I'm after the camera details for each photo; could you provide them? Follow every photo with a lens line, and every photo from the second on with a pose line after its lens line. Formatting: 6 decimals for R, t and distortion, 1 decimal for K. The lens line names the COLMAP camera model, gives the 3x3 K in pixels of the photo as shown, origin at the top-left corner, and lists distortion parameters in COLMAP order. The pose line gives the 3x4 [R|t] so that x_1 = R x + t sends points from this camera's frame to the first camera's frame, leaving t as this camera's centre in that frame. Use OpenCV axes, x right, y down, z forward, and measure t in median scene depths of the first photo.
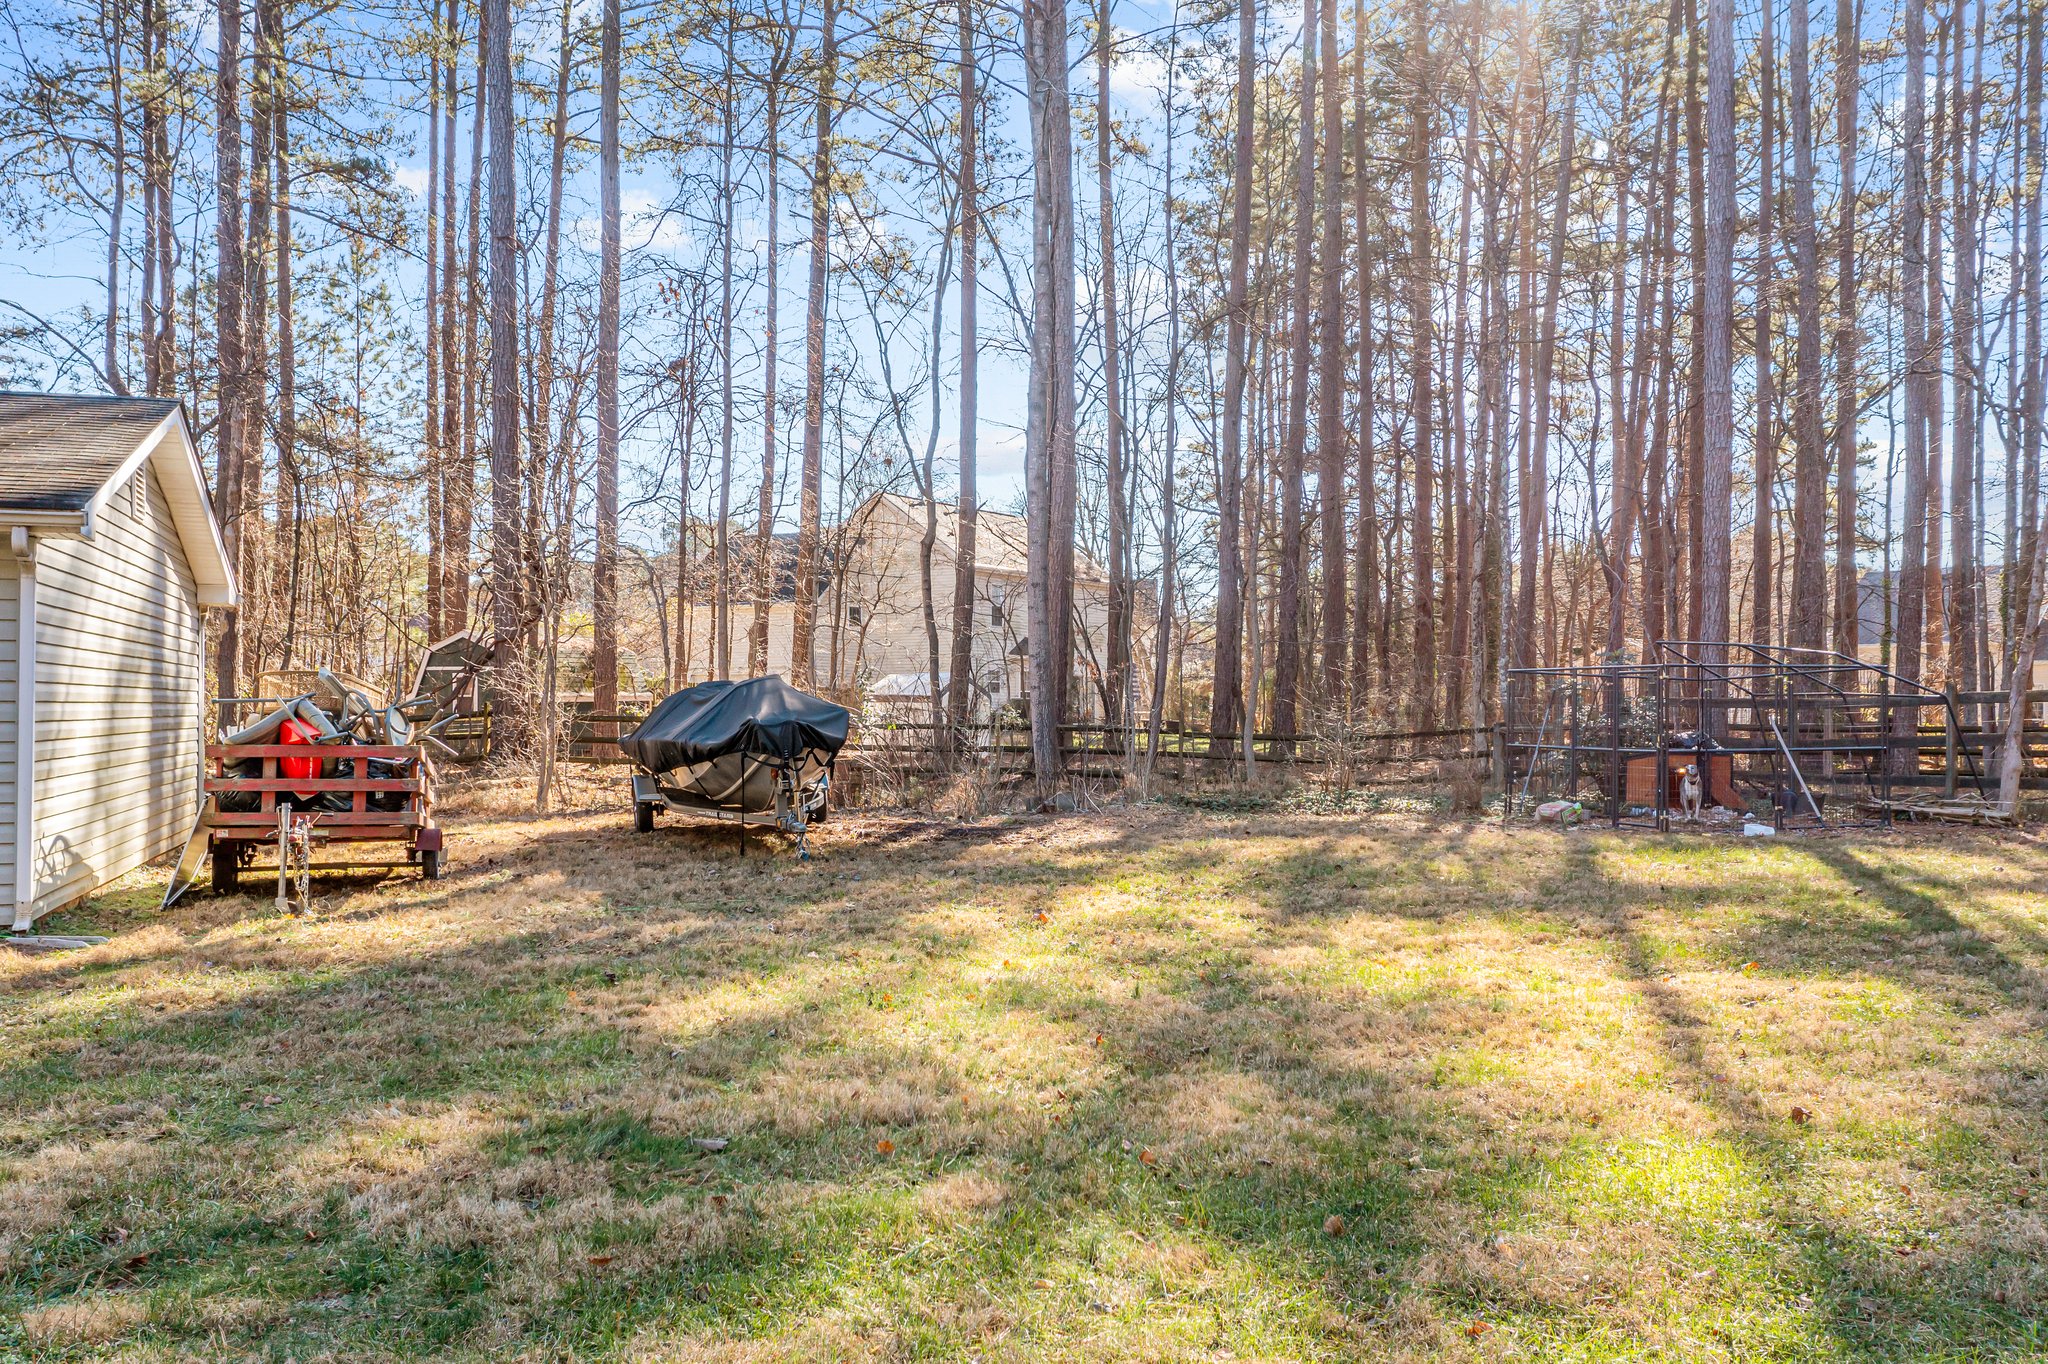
lens RADIAL K [[1647.4, 0, 1020.3], [0, 1647.4, 691.0], [0, 0, 1]] dist [-0.008639, 0.016180]
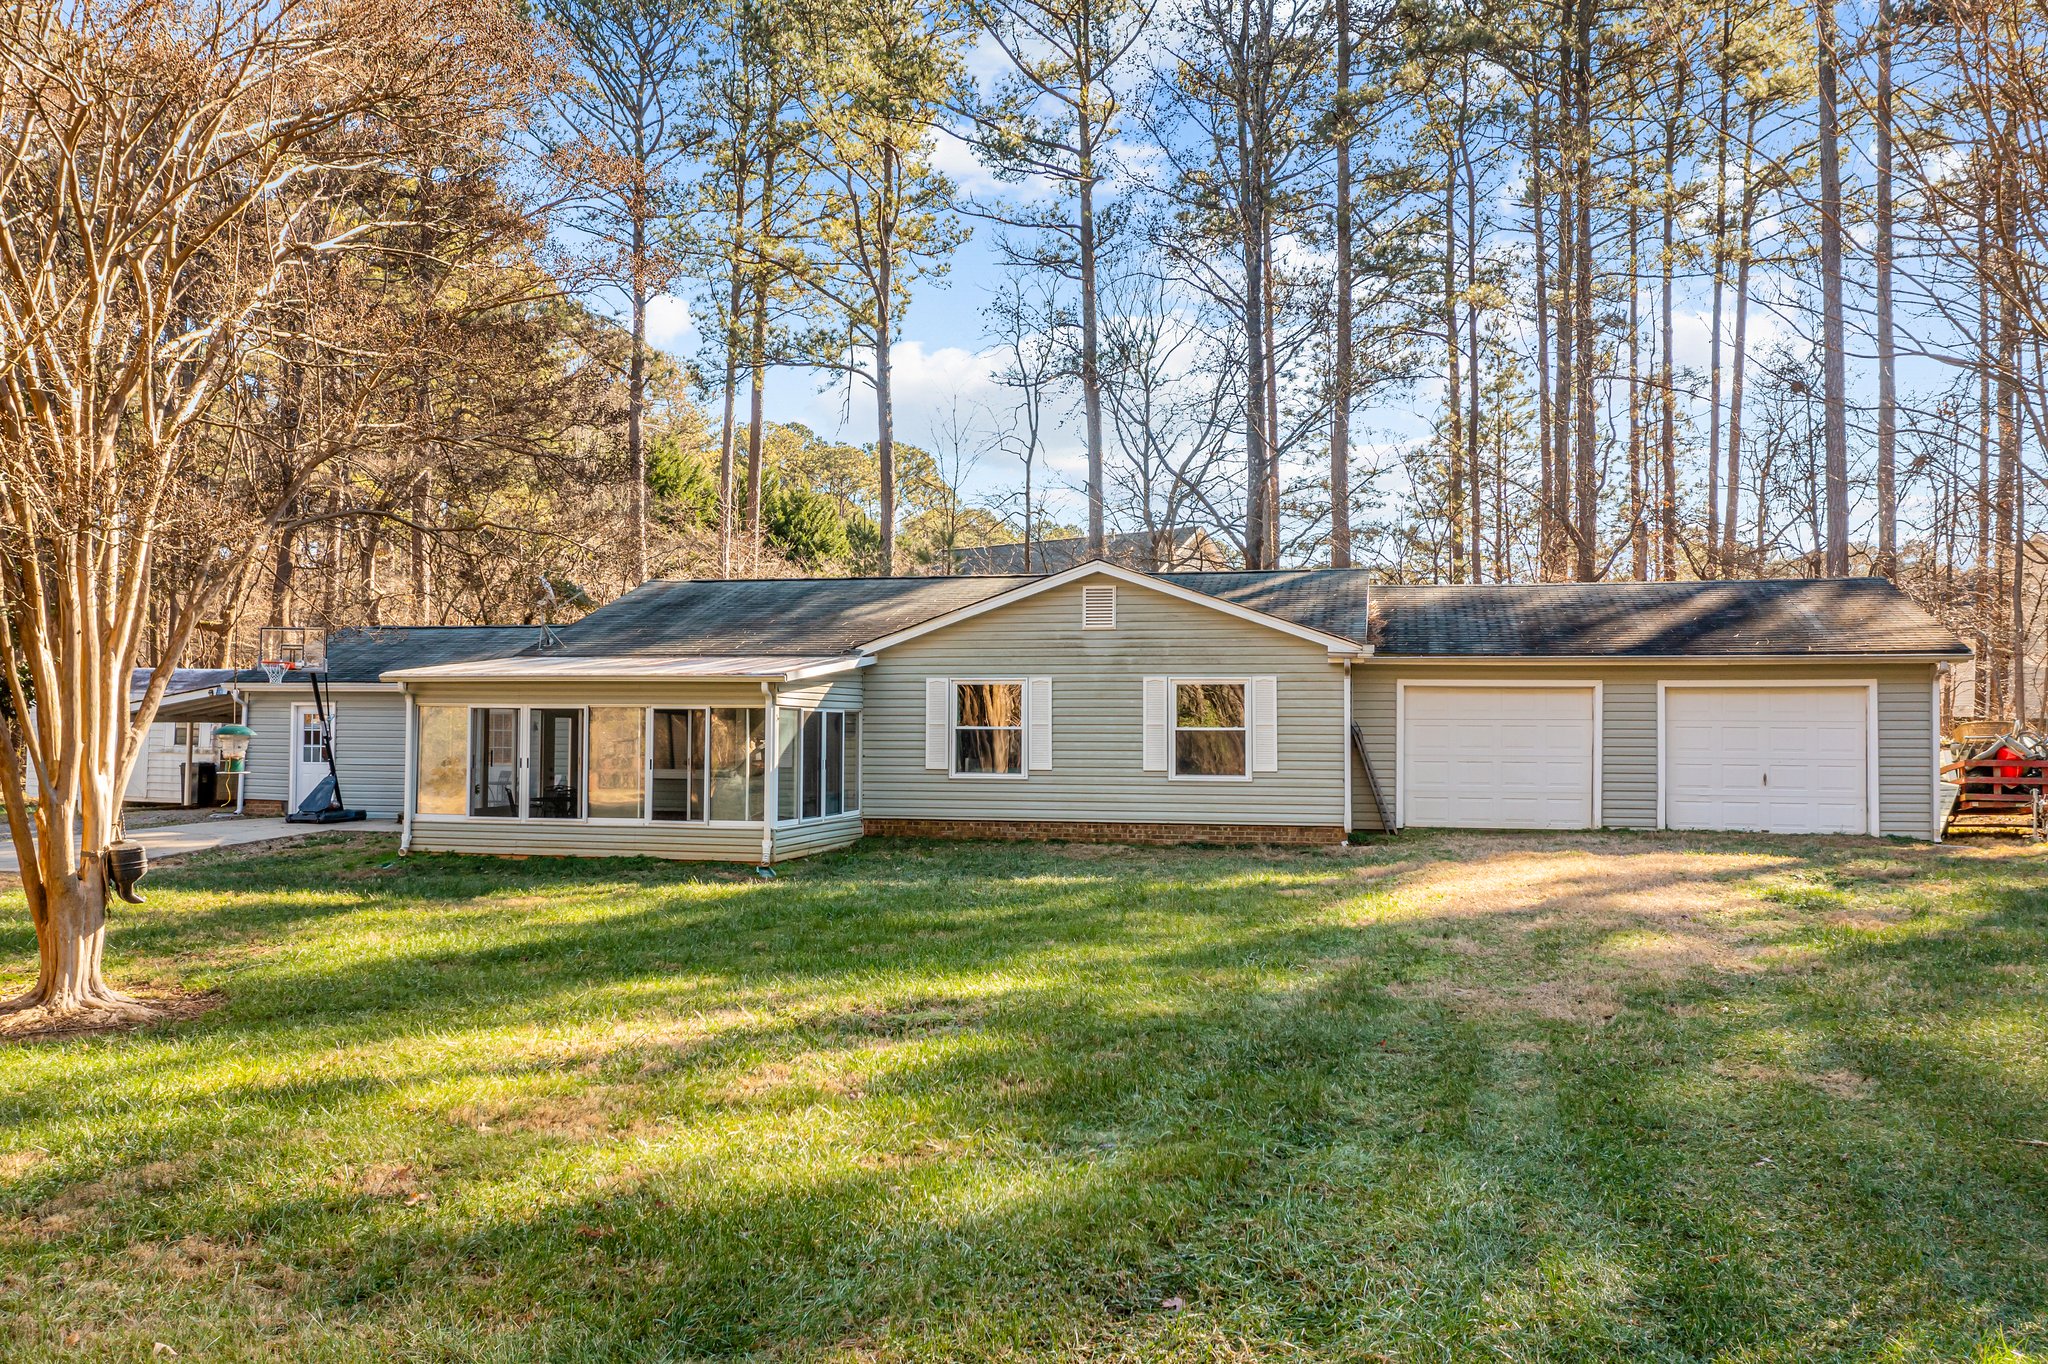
lens RADIAL K [[1647.4, 0, 1026.1], [0, 1647.4, 698.6], [0, 0, 1]] dist [-0.008639, 0.016180]
pose [[0.851200, -0.010091, -0.524744, -0.411492], [0.004382, 0.999917, -0.012120, -0.022115], [0.524823, 0.008017, 0.851174, -1.276210]]
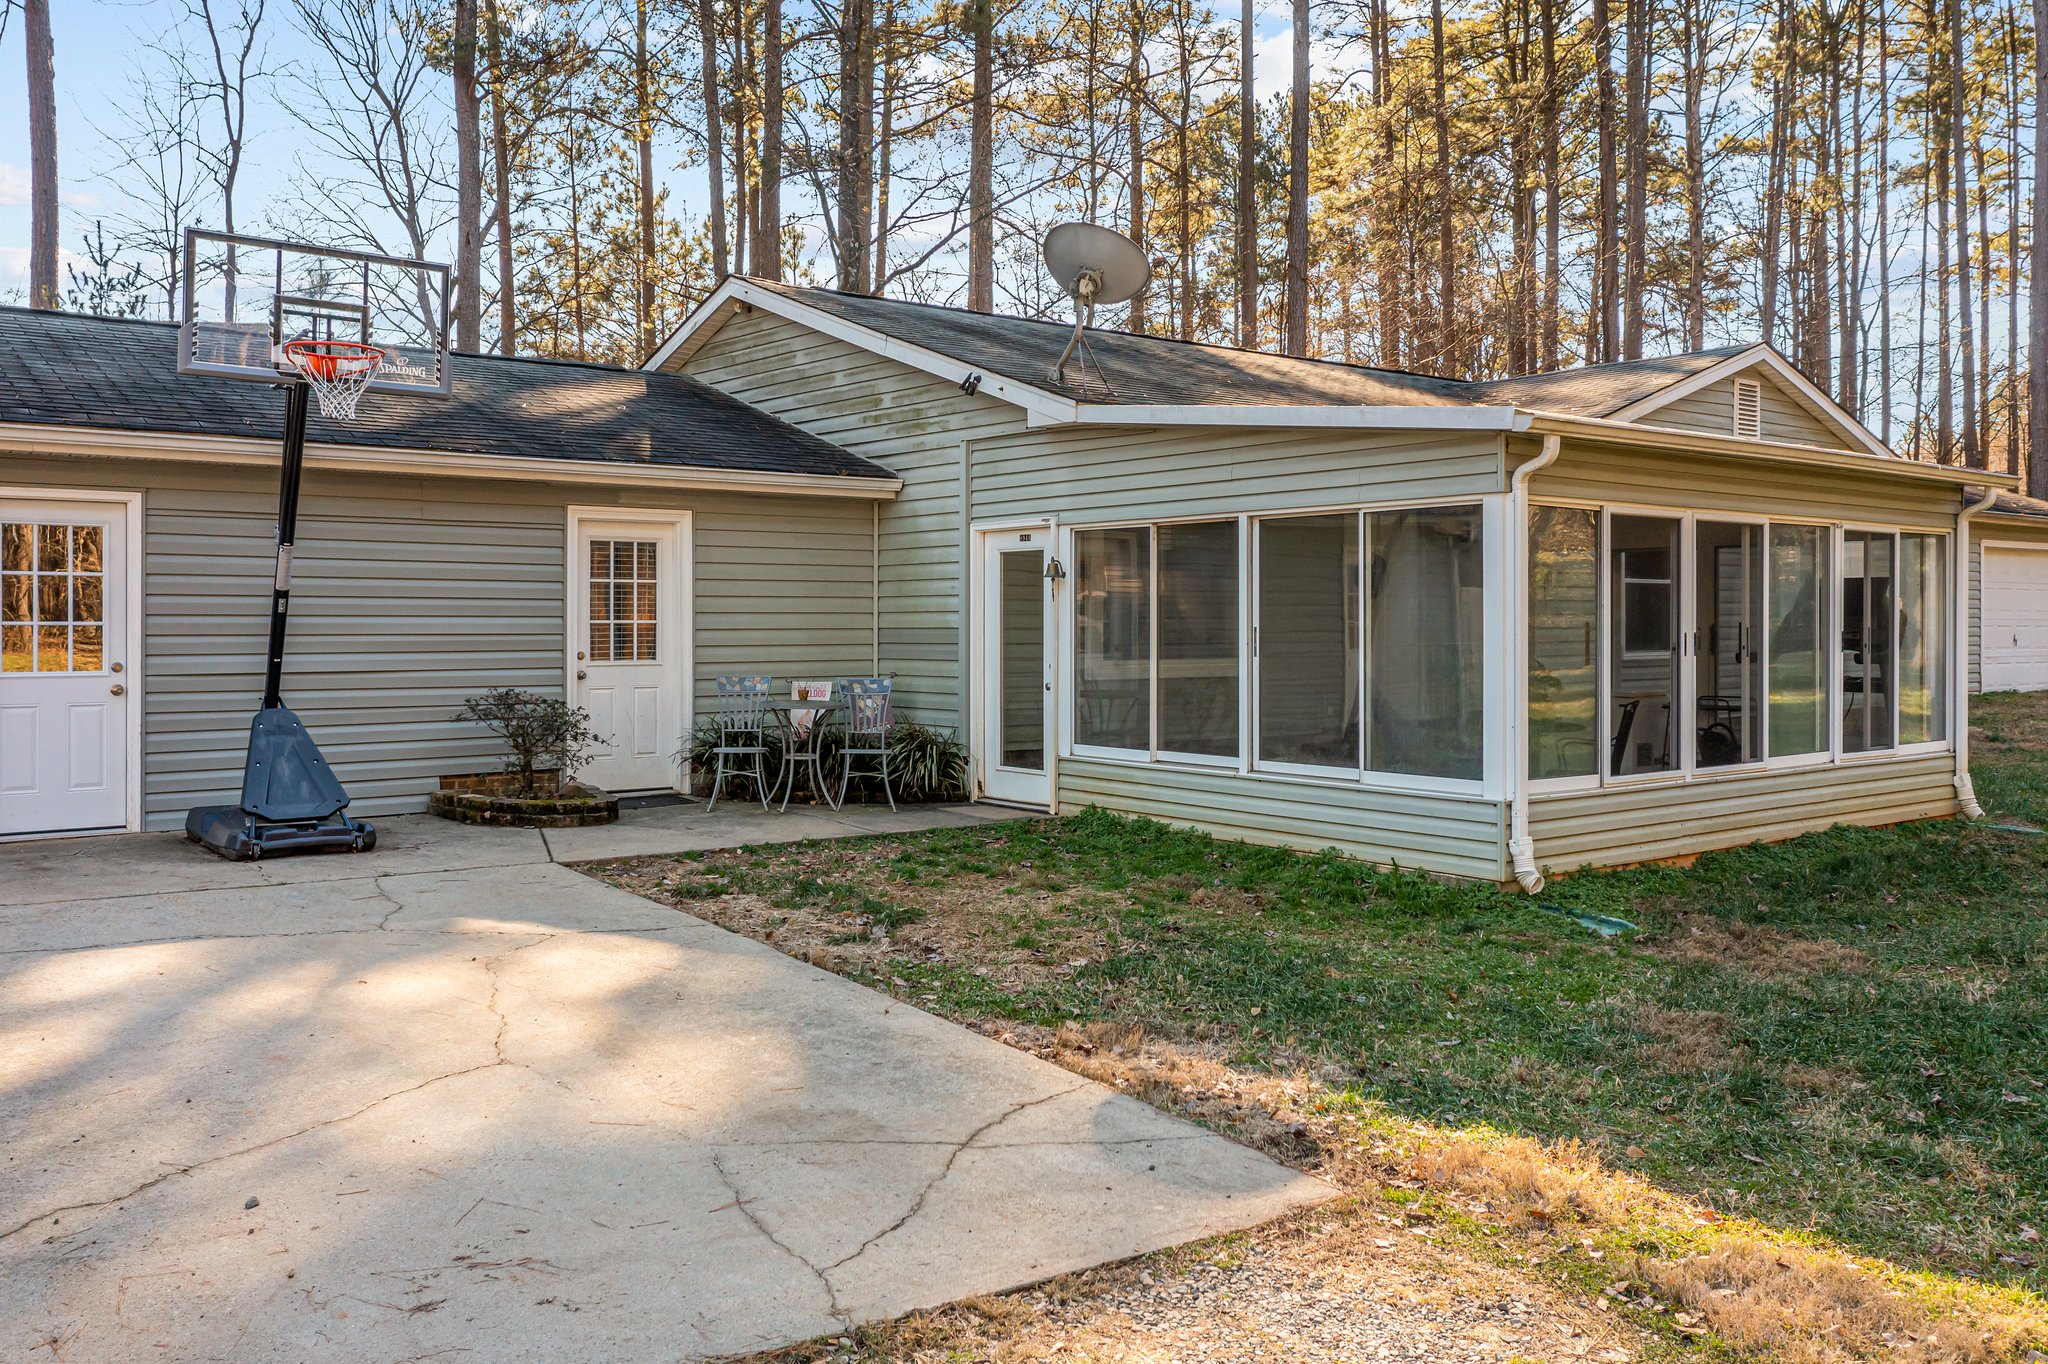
lens RADIAL K [[1647.4, 0, 1025.6], [0, 1647.4, 633.5], [0, 0, 1]] dist [-0.008639, 0.016180]
pose [[0.947744, -0.006179, 0.318972, -2.414118], [-0.000851, 0.999760, 0.021896, 0.002722], [-0.319031, -0.021023, 0.947511, -0.664793]]
